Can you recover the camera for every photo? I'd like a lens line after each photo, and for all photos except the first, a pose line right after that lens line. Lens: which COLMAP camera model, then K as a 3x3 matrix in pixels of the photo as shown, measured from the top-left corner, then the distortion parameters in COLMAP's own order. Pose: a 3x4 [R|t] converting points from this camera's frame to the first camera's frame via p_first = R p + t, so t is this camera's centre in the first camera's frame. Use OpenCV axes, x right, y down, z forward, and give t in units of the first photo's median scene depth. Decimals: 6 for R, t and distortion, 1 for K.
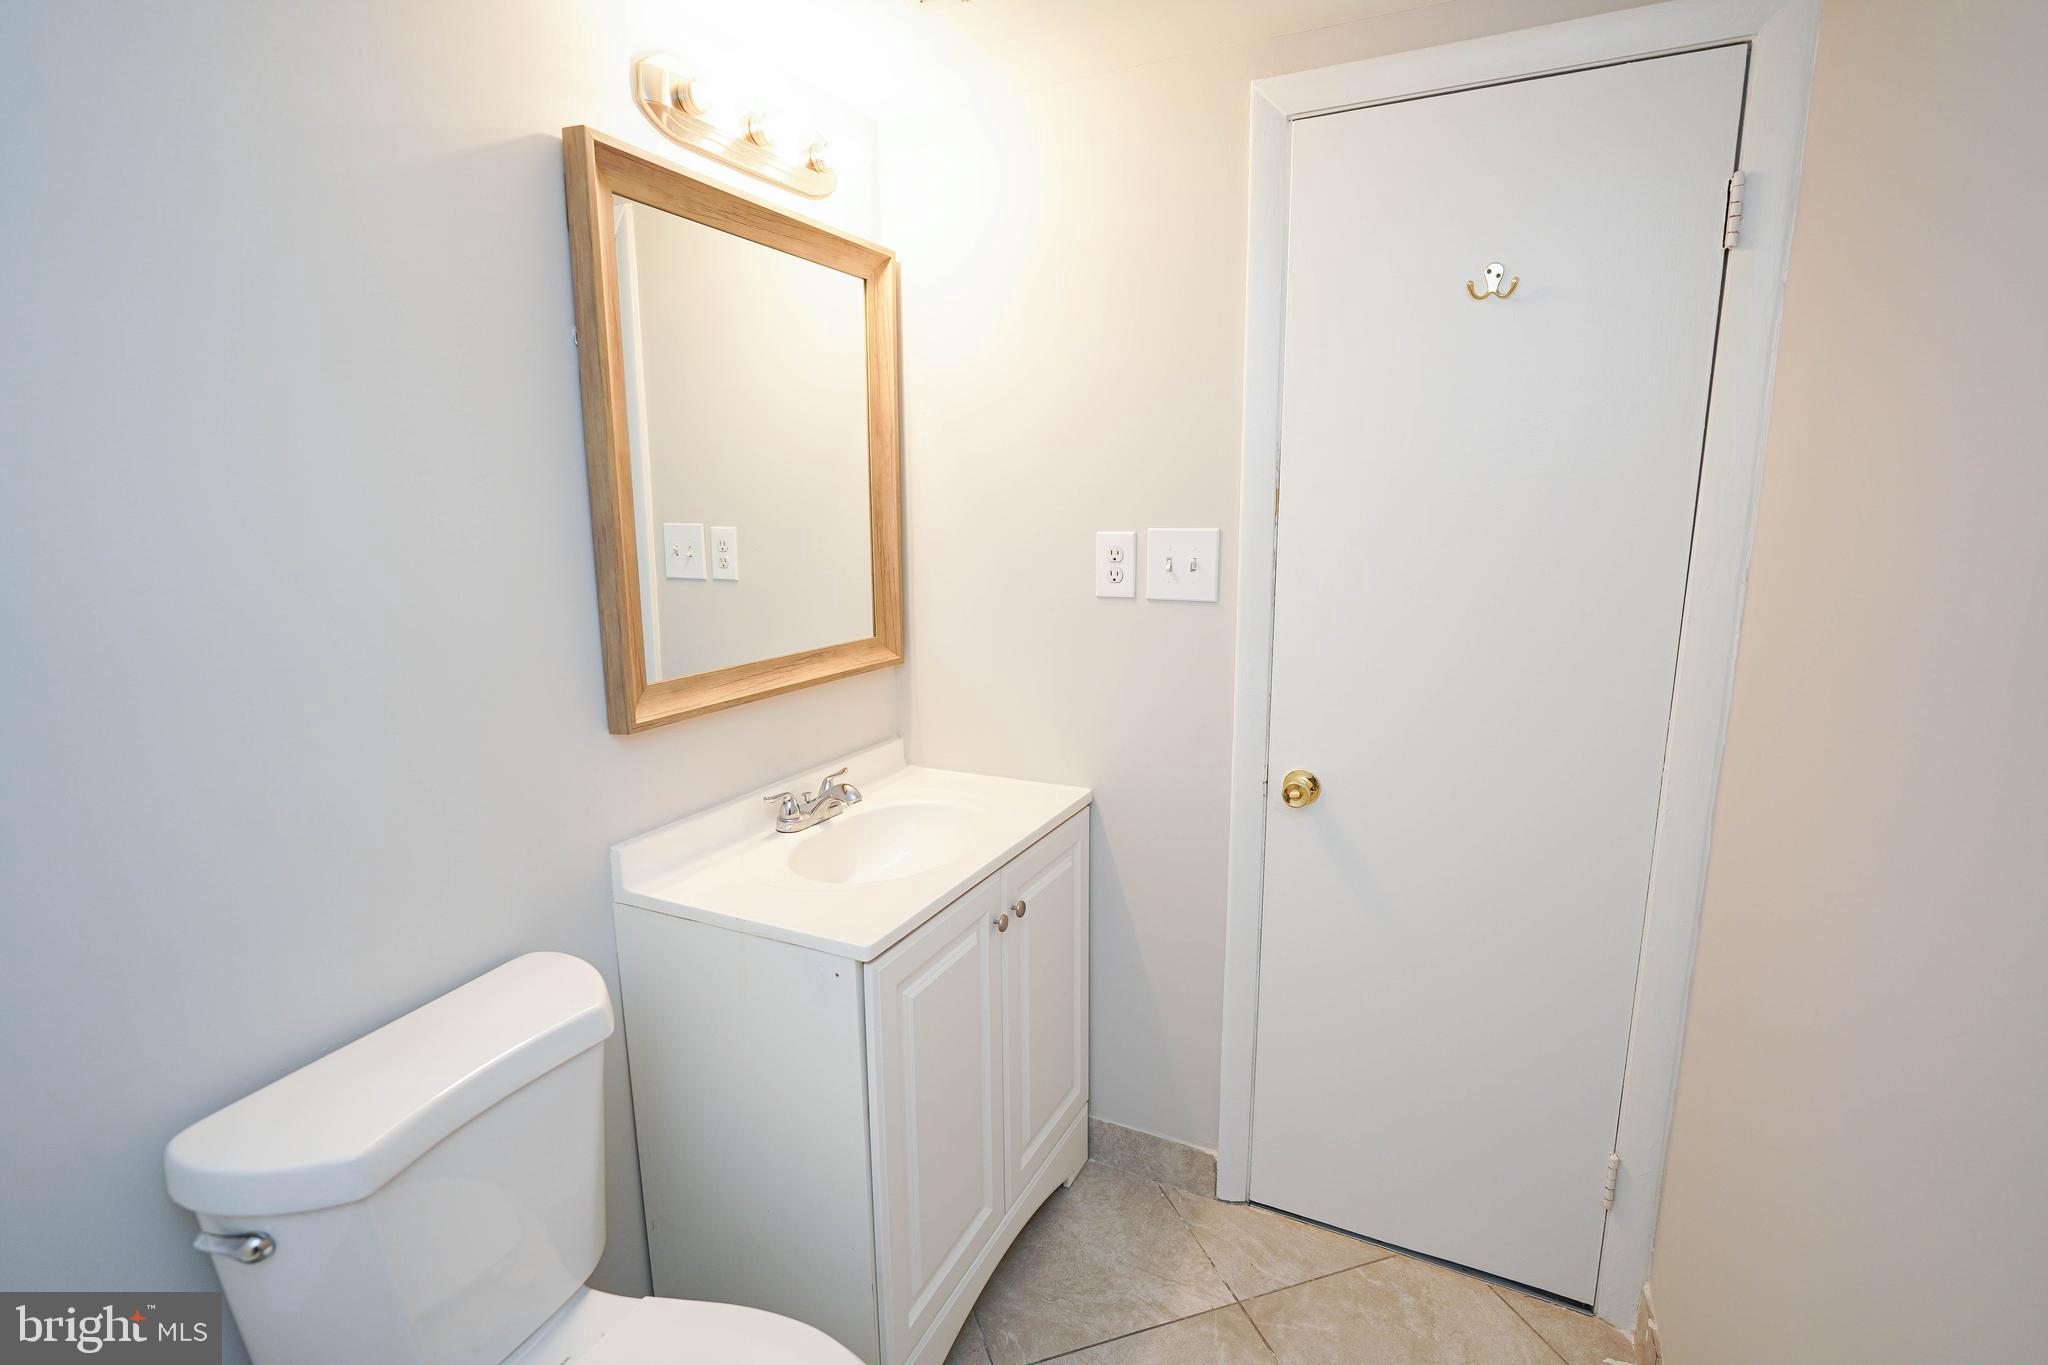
lens RADIAL K [[940.7, 0, 1027.6], [0, 940.7, 674.5], [0, 0, 1]] dist [-0.011247, -0.001122]
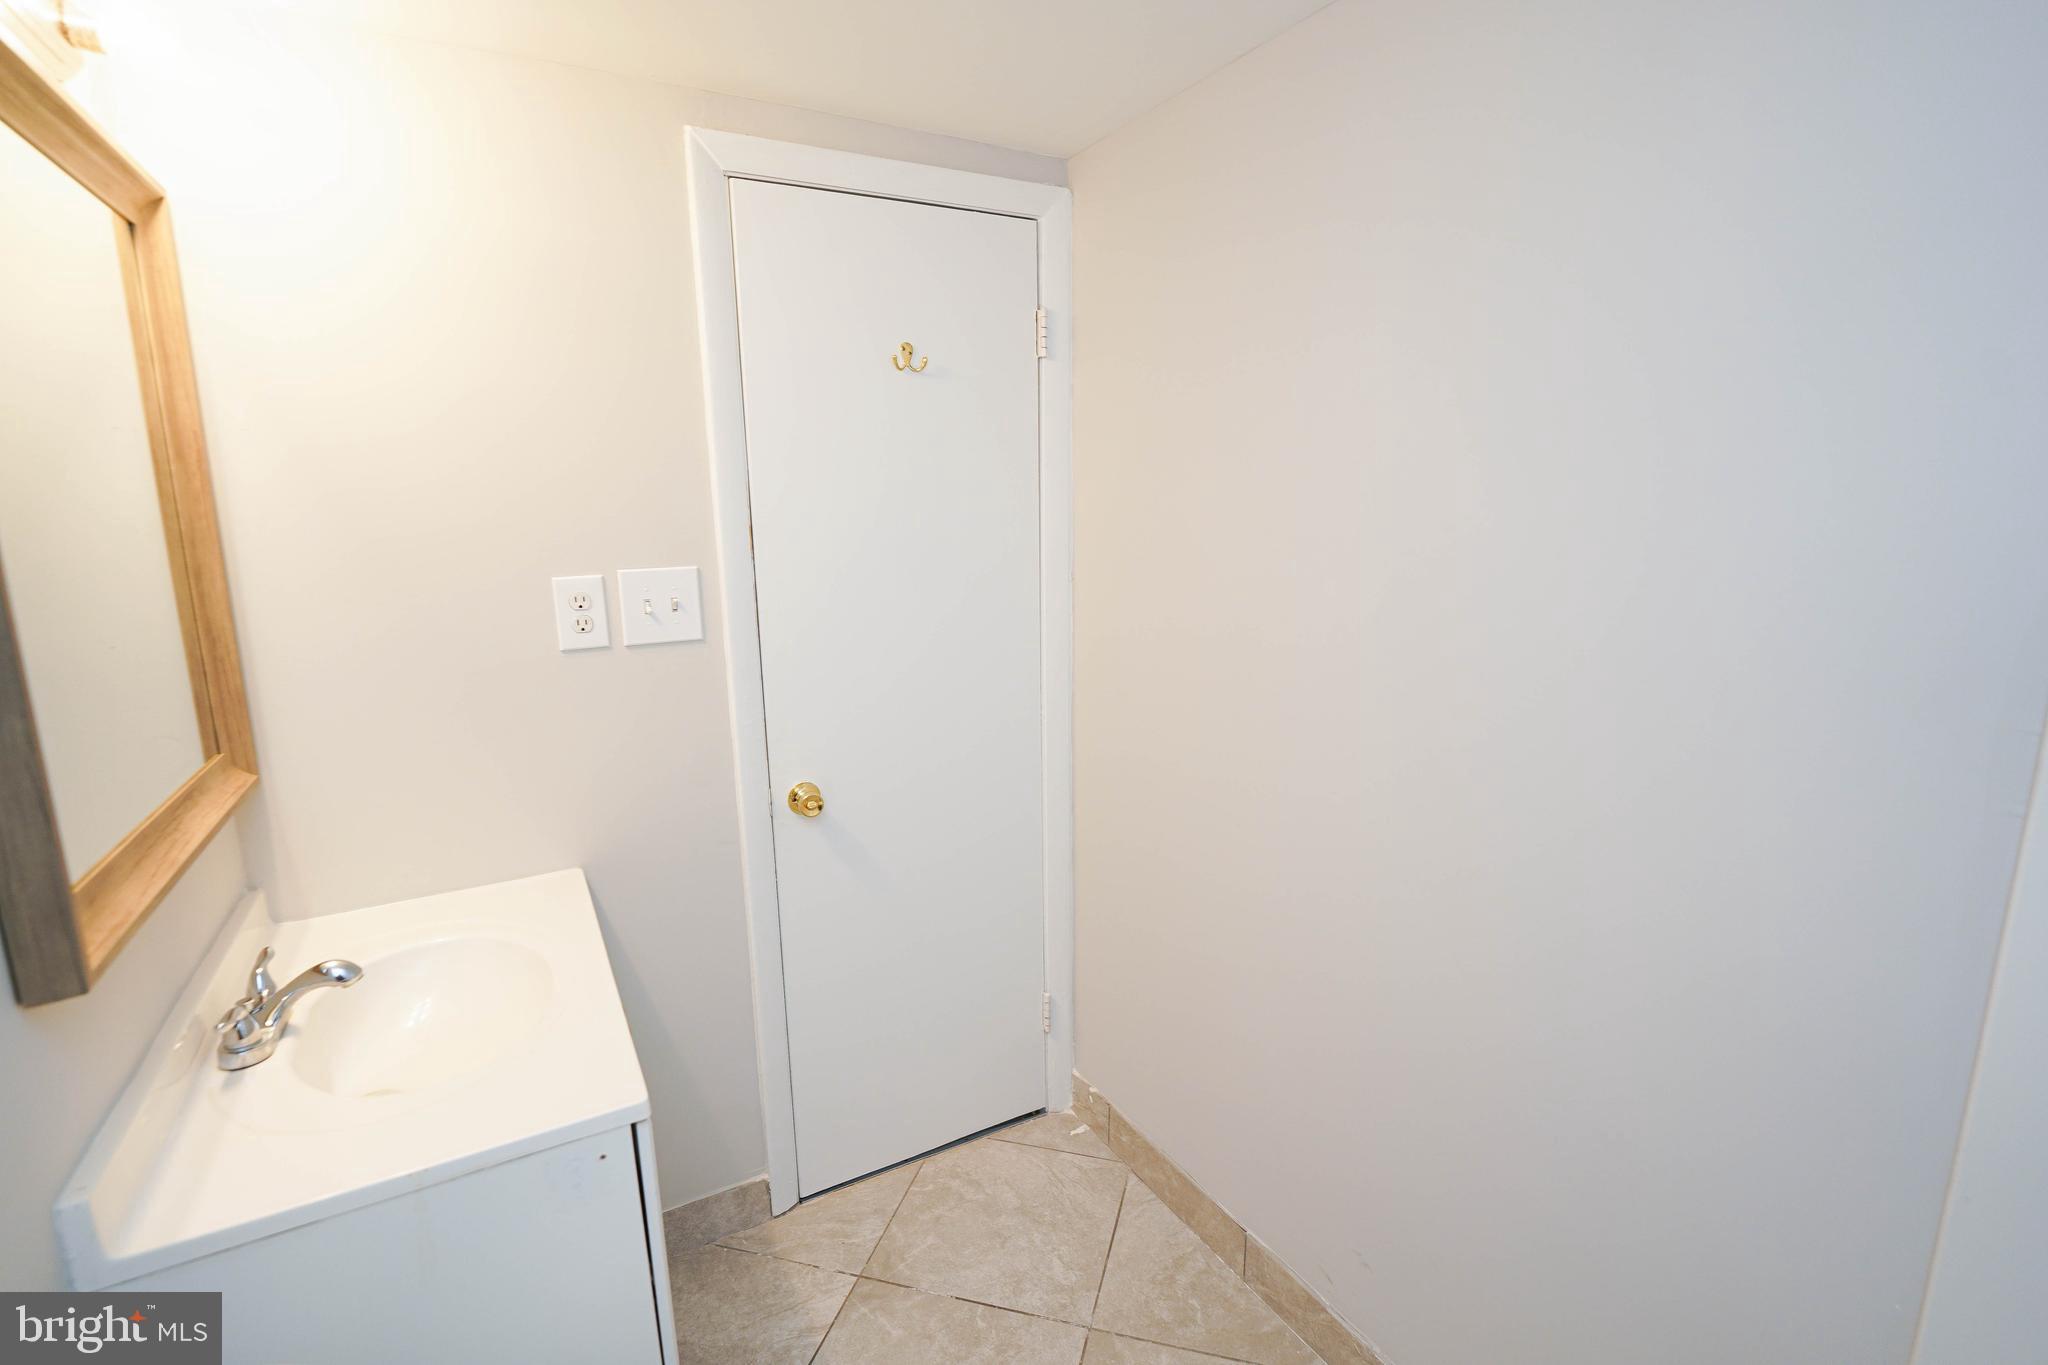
lens RADIAL K [[940.7, 0, 1003.8], [0, 940.7, 677.0], [0, 0, 1]] dist [-0.011247, -0.001122]
pose [[0.572666, -0.155273, 0.804950, -0.406158], [0.159558, 0.984232, 0.076342, -0.060907], [-0.804111, 0.084718, 0.588411, 0.157014]]
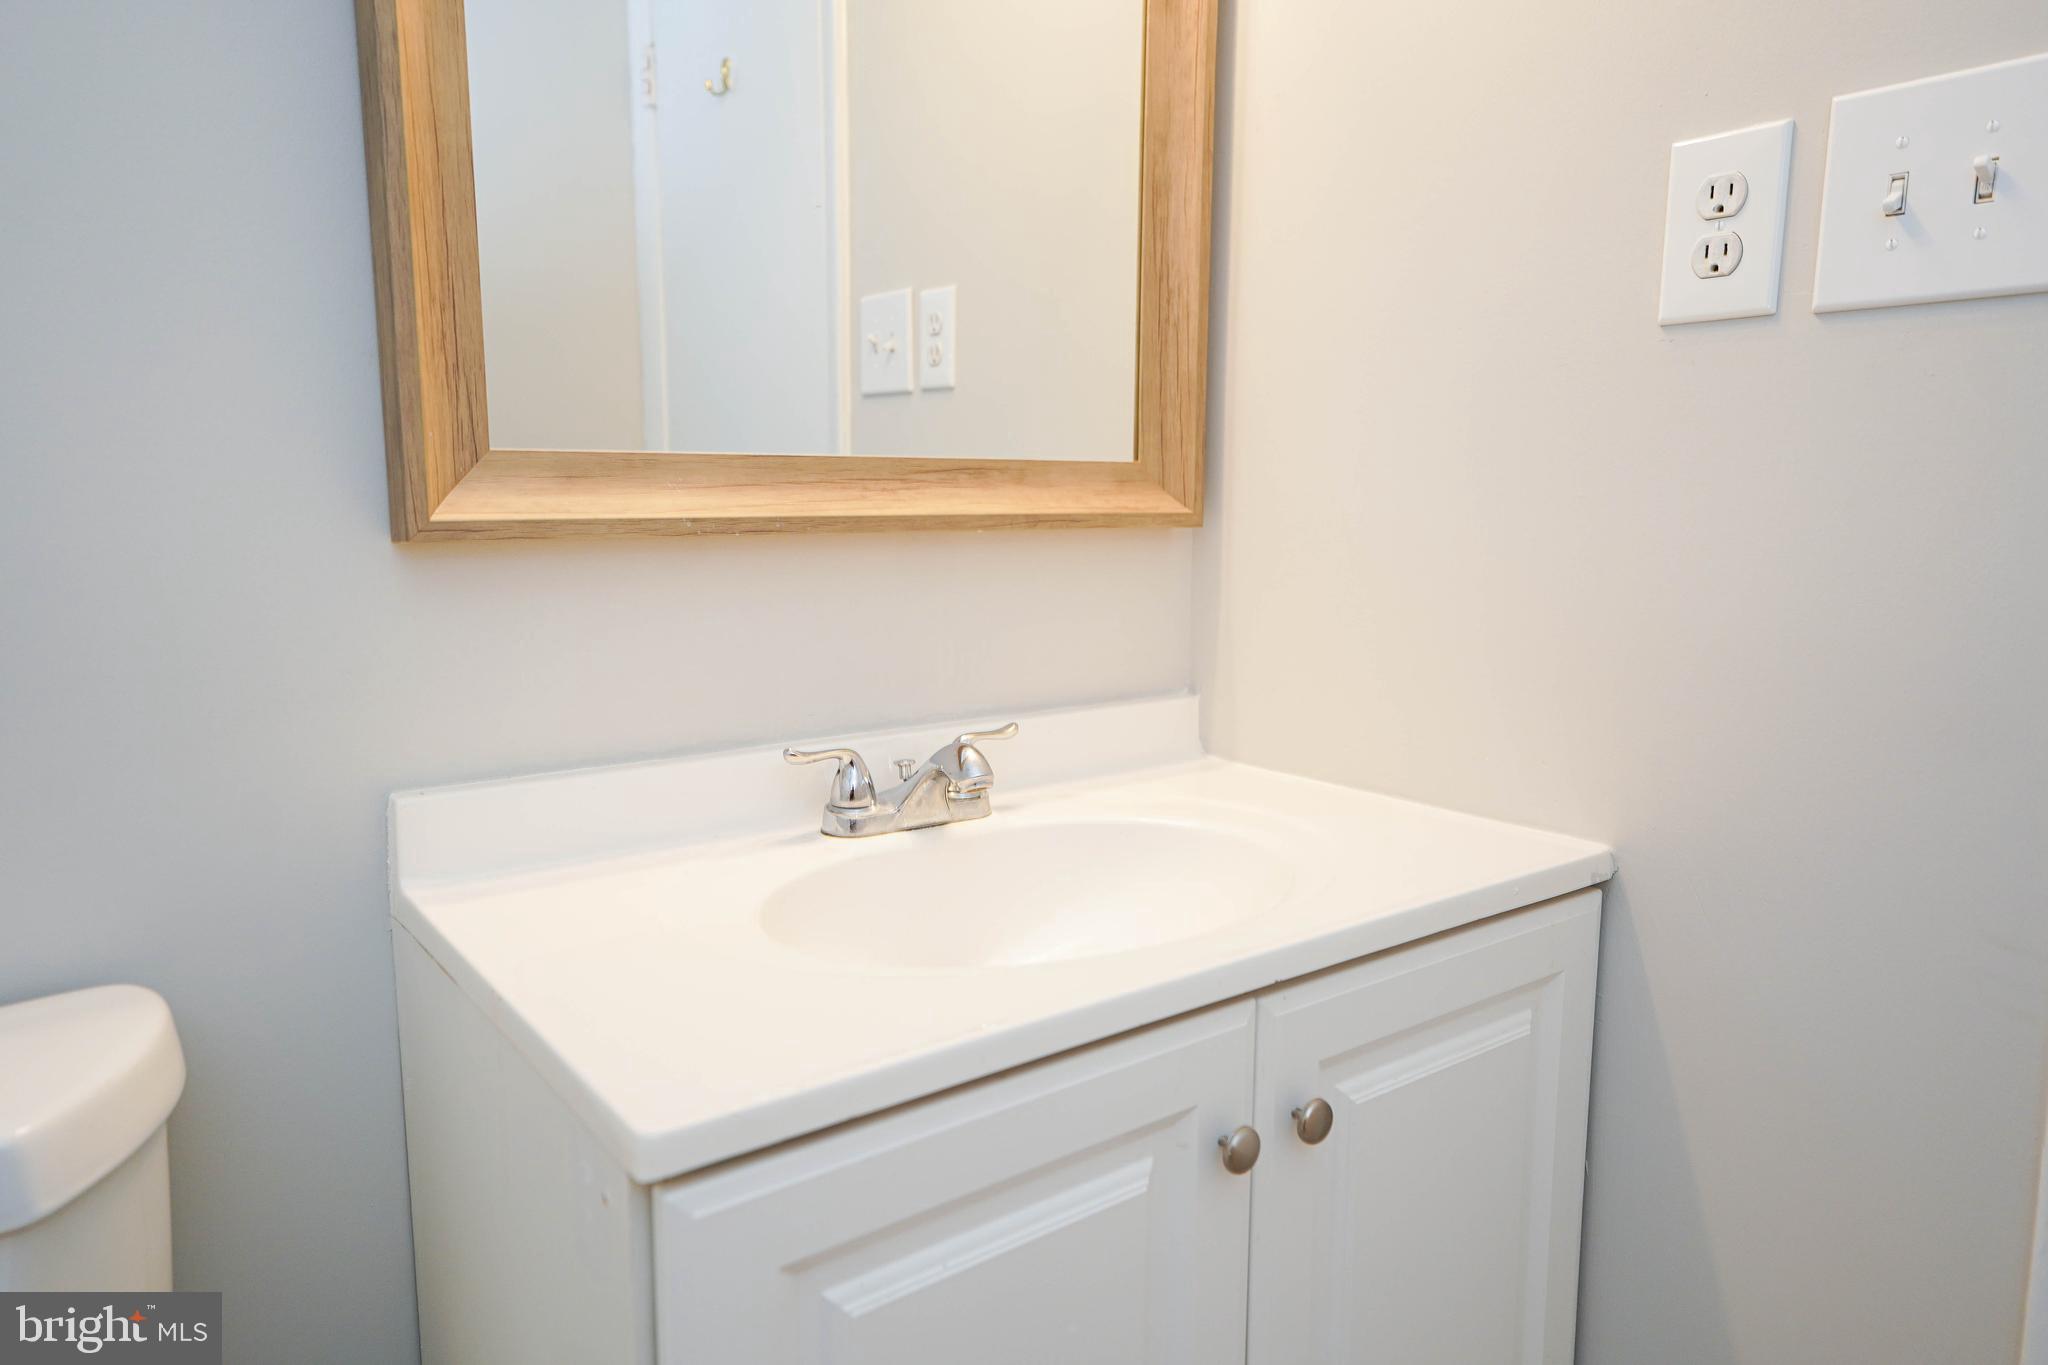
lens RADIAL K [[1352.5, 0, 1017.9], [0, 1352.5, 667.0], [0, 0, 1]] dist [0.025752, -0.000034]
pose [[0.890878, 0.071035, -0.448655, 0.100222], [-0.086197, 0.996188, -0.013431, 0.081952], [0.445990, 0.050638, 0.893604, 0.422485]]
